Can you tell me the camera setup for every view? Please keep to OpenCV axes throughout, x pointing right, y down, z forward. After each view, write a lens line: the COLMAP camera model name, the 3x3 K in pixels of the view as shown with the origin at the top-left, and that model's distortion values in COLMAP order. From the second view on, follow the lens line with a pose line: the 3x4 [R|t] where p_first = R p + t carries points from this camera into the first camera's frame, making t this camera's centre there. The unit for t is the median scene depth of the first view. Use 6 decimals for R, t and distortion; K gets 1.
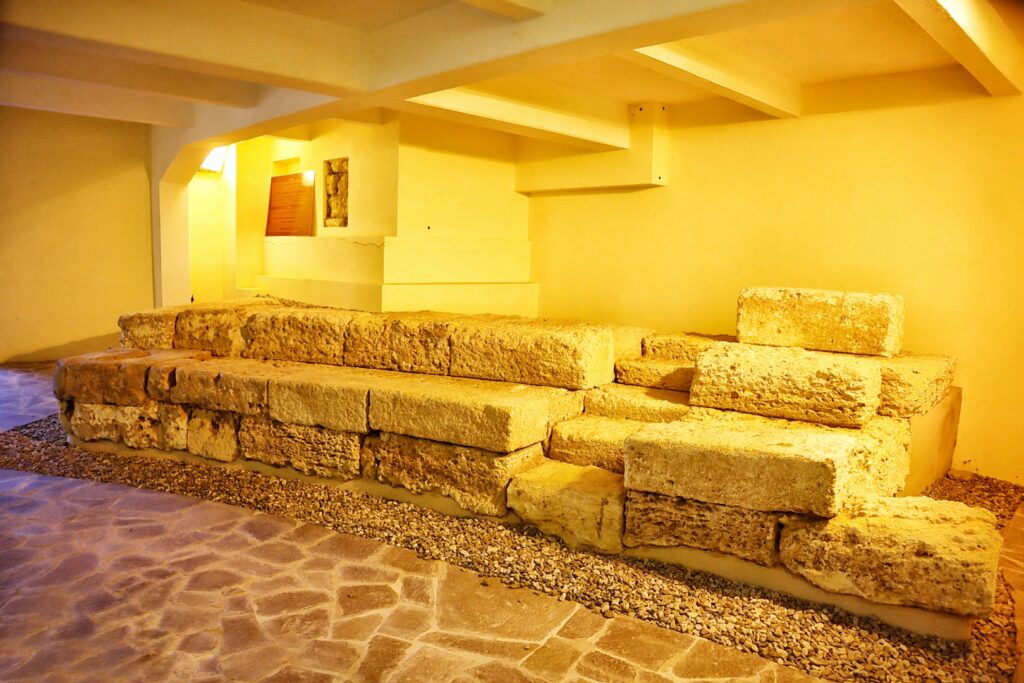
lens RADIAL K [[740.8, 0, 515.0], [0, 740.8, 315.2], [0, 0, 1]] dist [-0.149120, 0.094892]
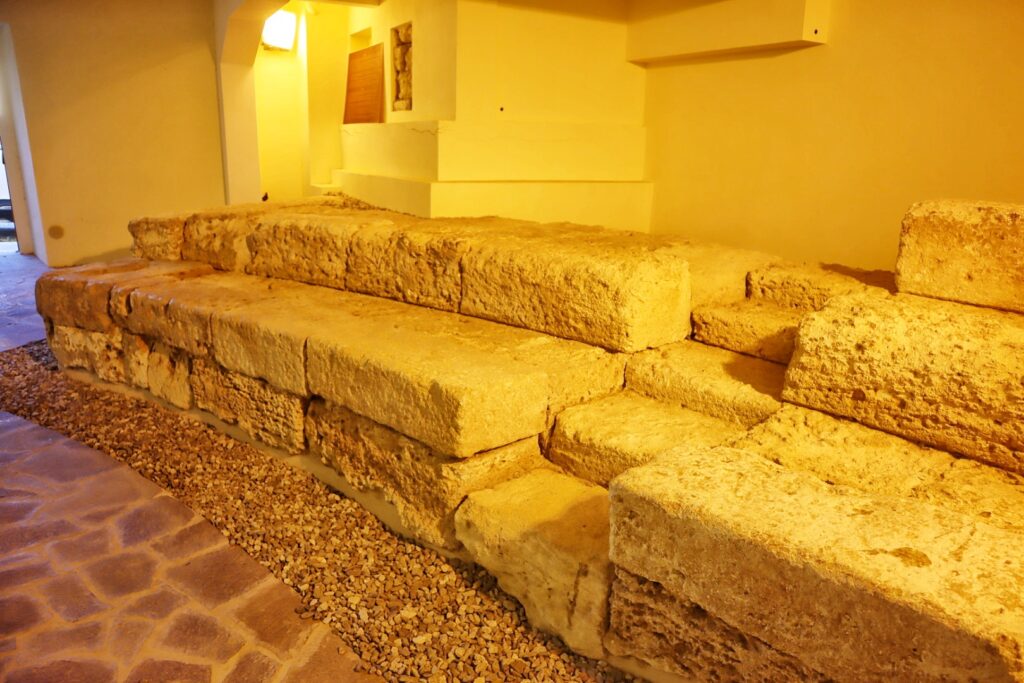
lens RADIAL K [[732.7, 0, 512.0], [0, 732.7, 341.5], [0, 0, 1]] dist [-0.133829, 0.091400]
pose [[0.964549, 0.065617, -0.255617, 0.158014], [-0.019092, 0.983408, 0.180398, -0.023157], [0.263213, -0.169123, 0.949798, 0.360316]]
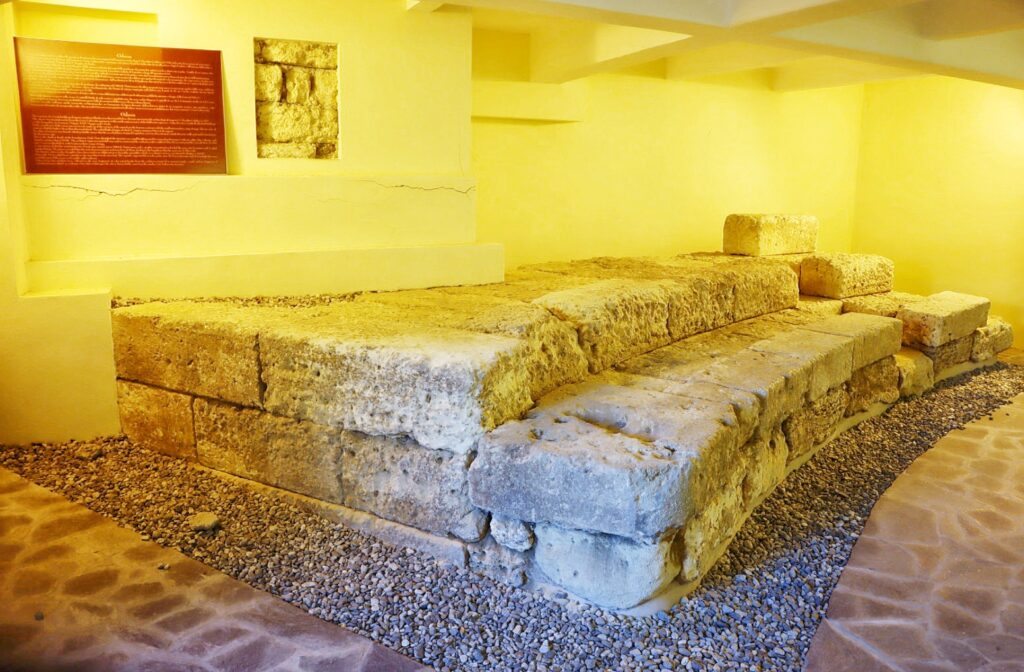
lens RADIAL K [[761.4, 0, 512.0], [0, 761.4, 336.0], [0, 0, 1]] dist [-0.089262, -0.000952]
pose [[0.305160, -0.220433, 0.926437, -1.281027], [0.069609, 0.975402, 0.209155, -0.156447], [-0.949754, 0.000662, 0.312998, 1.053939]]
